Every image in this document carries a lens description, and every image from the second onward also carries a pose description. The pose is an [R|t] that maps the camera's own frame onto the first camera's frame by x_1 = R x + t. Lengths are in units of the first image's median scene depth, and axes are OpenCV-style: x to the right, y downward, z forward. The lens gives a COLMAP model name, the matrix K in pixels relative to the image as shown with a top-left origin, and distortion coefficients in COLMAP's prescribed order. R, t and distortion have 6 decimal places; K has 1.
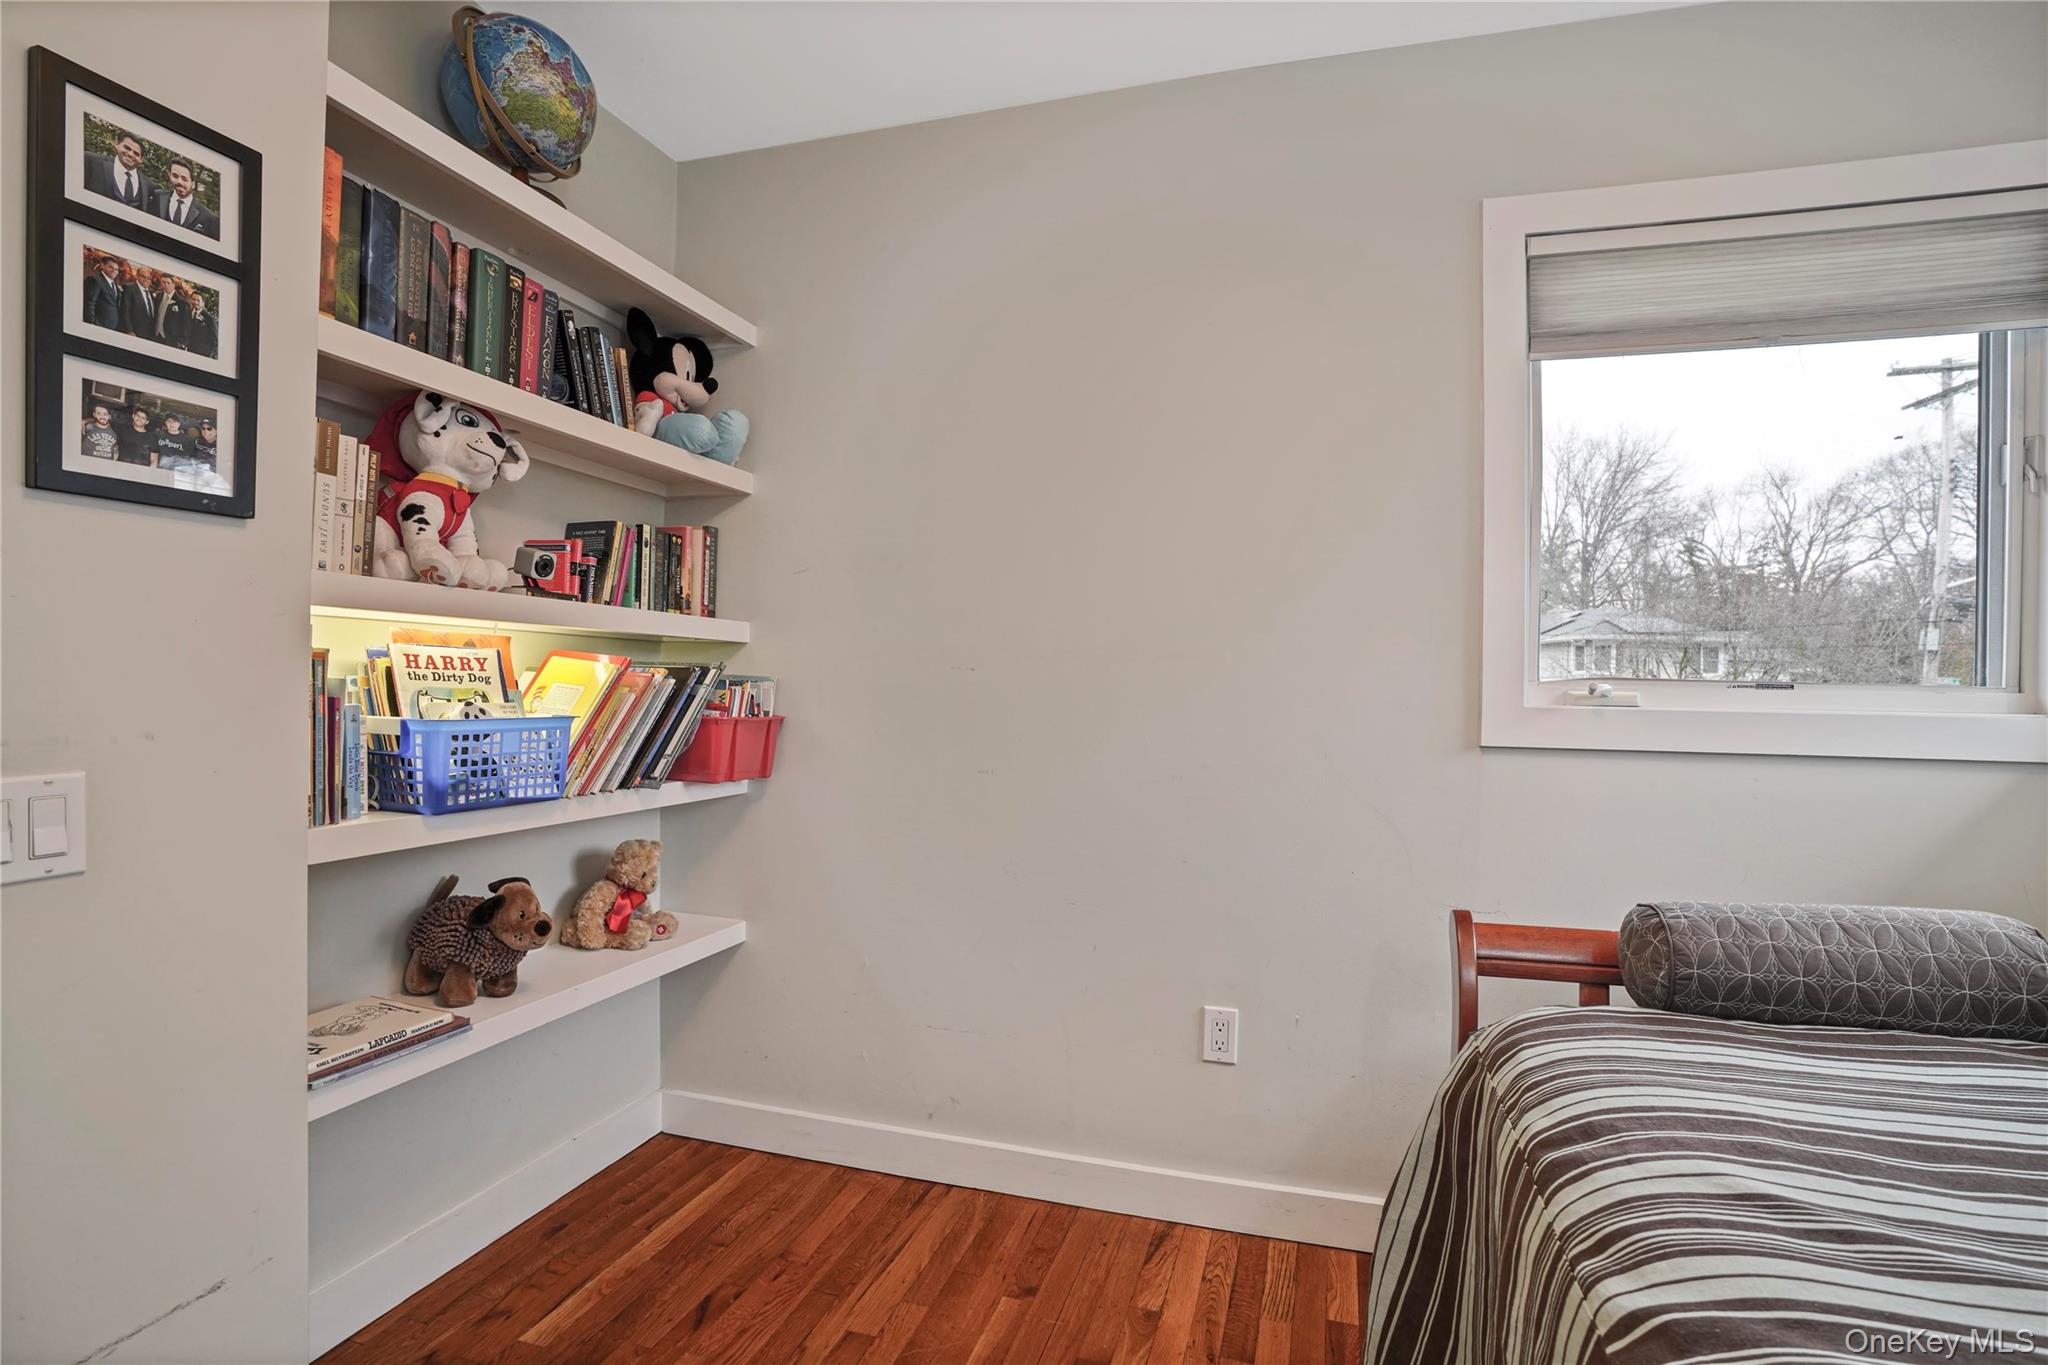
lens RADIAL K [[935.4, 0, 1036.0], [0, 935.4, 692.3], [0, 0, 1]] dist [-0.051787, 0.019495]
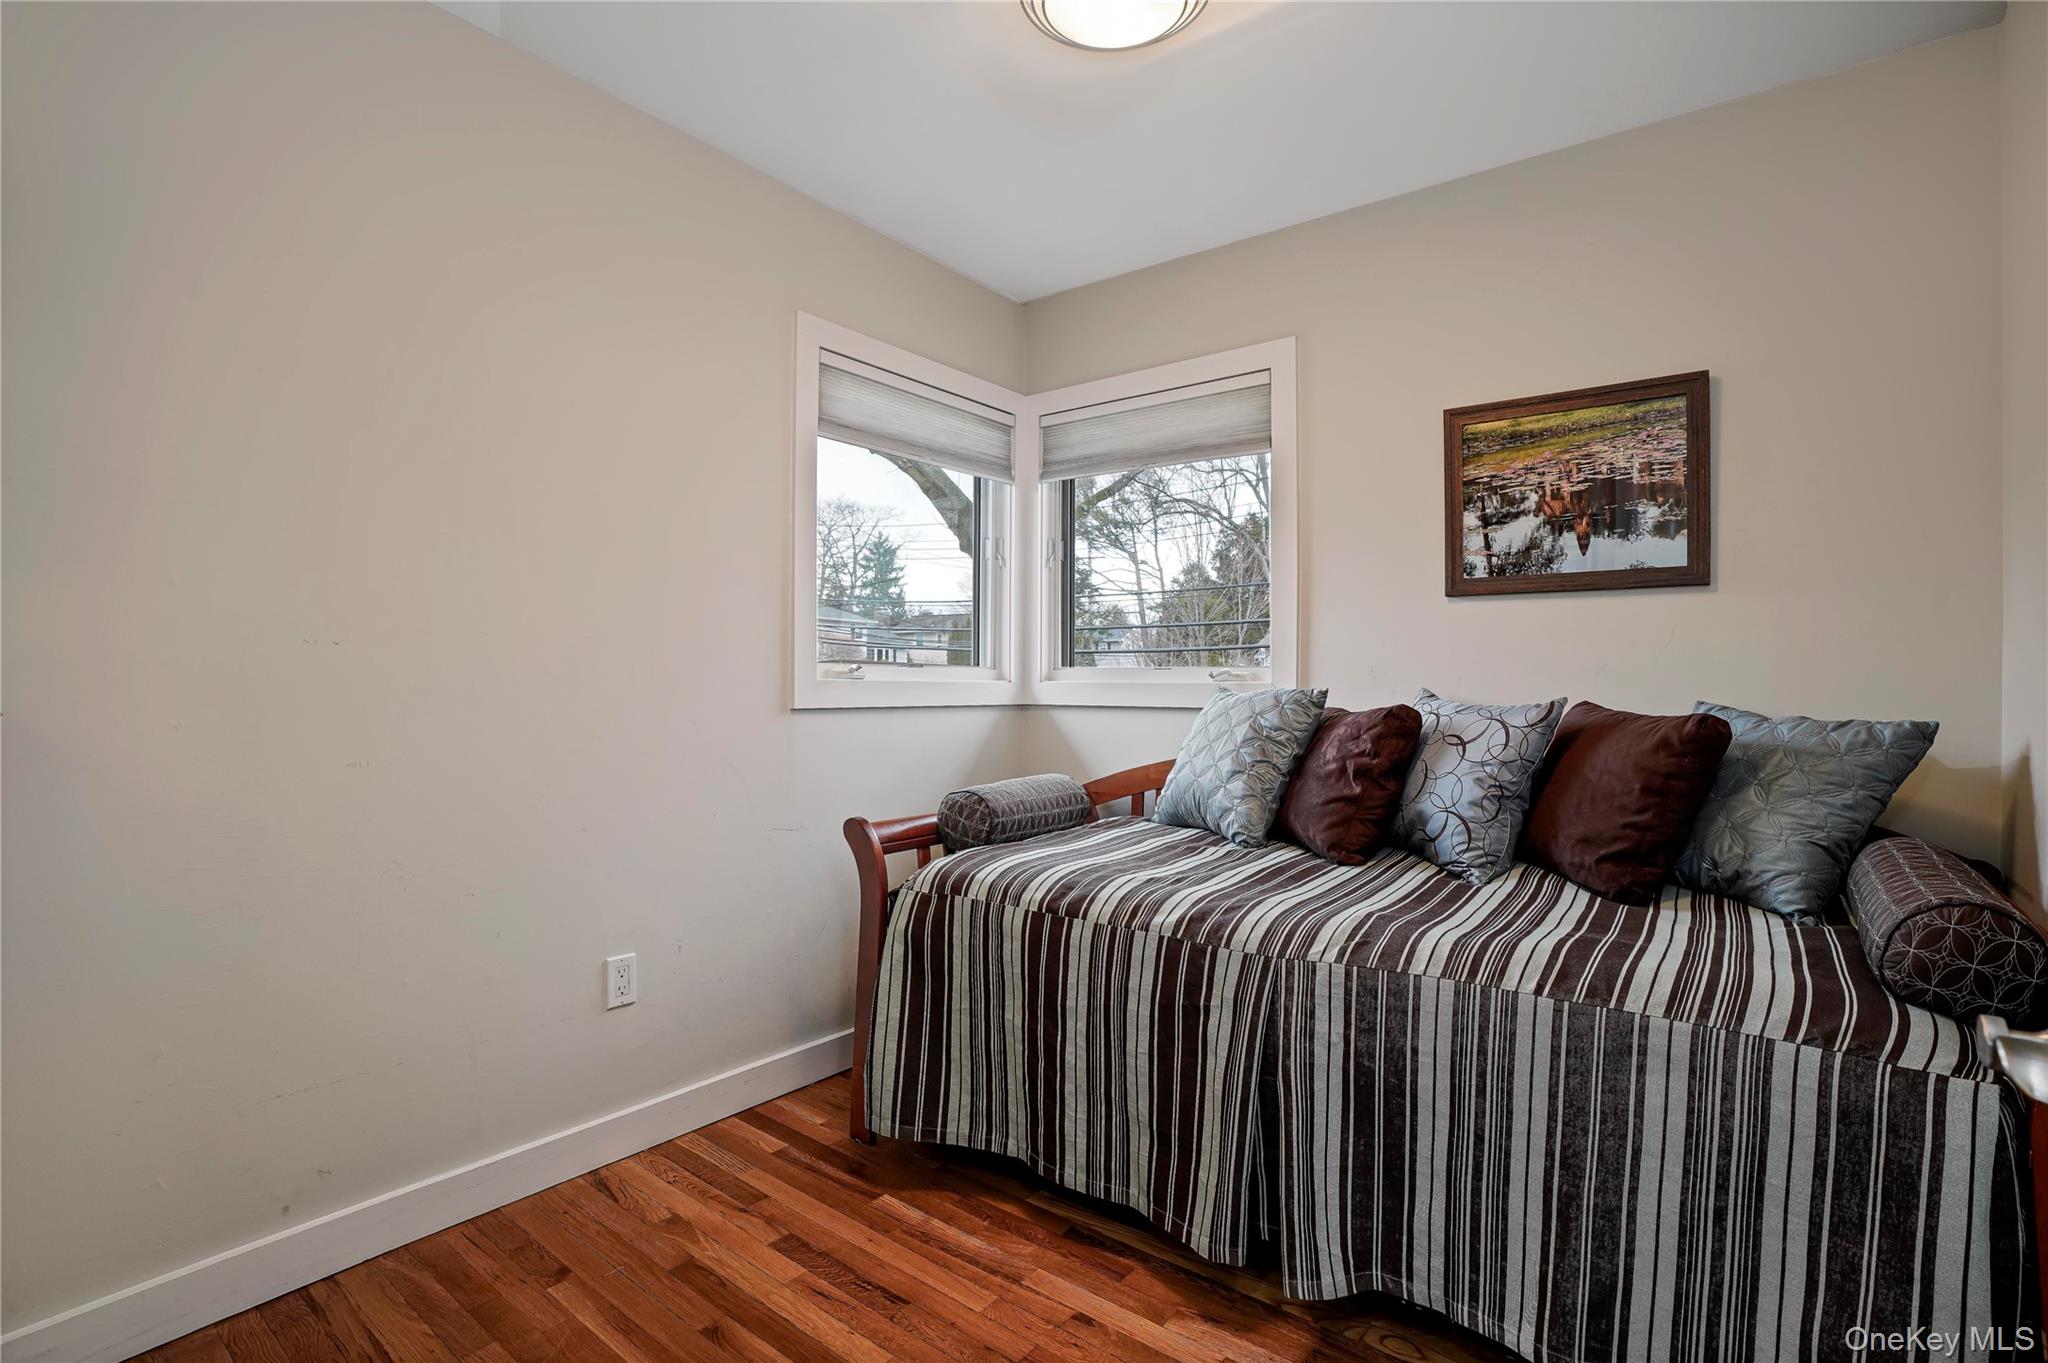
lens RADIAL K [[935.4, 0, 1030.0], [0, 935.4, 677.4], [0, 0, 1]] dist [-0.051787, 0.019495]
pose [[0.381730, -0.009668, 0.924223, -0.723094], [-0.001580, 0.999937, 0.011113, -0.003450], [-0.924272, -0.005702, 0.381691, 0.158651]]
